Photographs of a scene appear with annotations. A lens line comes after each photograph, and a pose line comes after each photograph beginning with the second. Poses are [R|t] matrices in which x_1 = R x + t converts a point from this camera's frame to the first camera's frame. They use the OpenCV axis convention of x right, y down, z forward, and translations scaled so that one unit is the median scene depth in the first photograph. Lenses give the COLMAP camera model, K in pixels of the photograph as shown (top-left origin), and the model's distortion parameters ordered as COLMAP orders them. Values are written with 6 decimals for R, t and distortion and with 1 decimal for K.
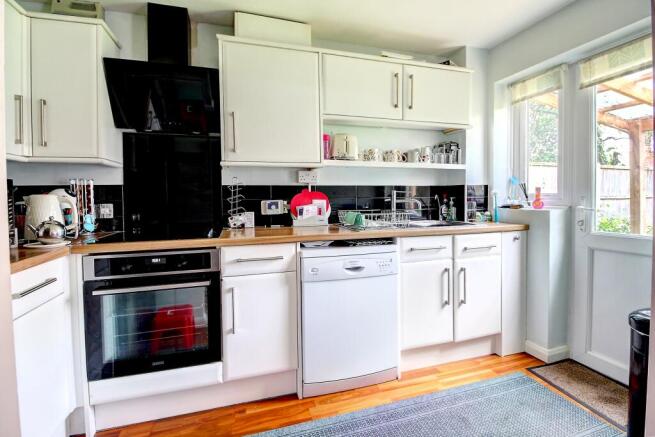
lens RADIAL K [[299.3, 0, 327.8], [0, 299.3, 203.1], [0, 0, 1]] dist [-0.001659, -0.016279]
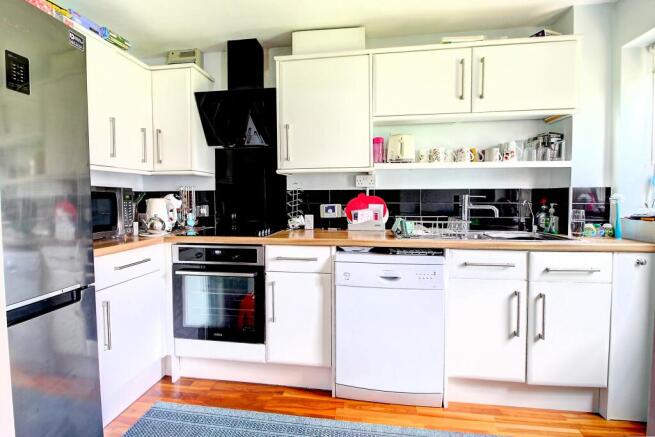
lens RADIAL K [[298.1, 0, 327.0], [0, 298.1, 209.2], [0, 0, 1]] dist [-0.019543, -0.001357]
pose [[0.903309, 0.021286, -0.428461, 0.274901], [-0.015166, 0.999728, 0.017693, -0.011215], [0.428722, -0.009484, 0.903387, 0.061216]]
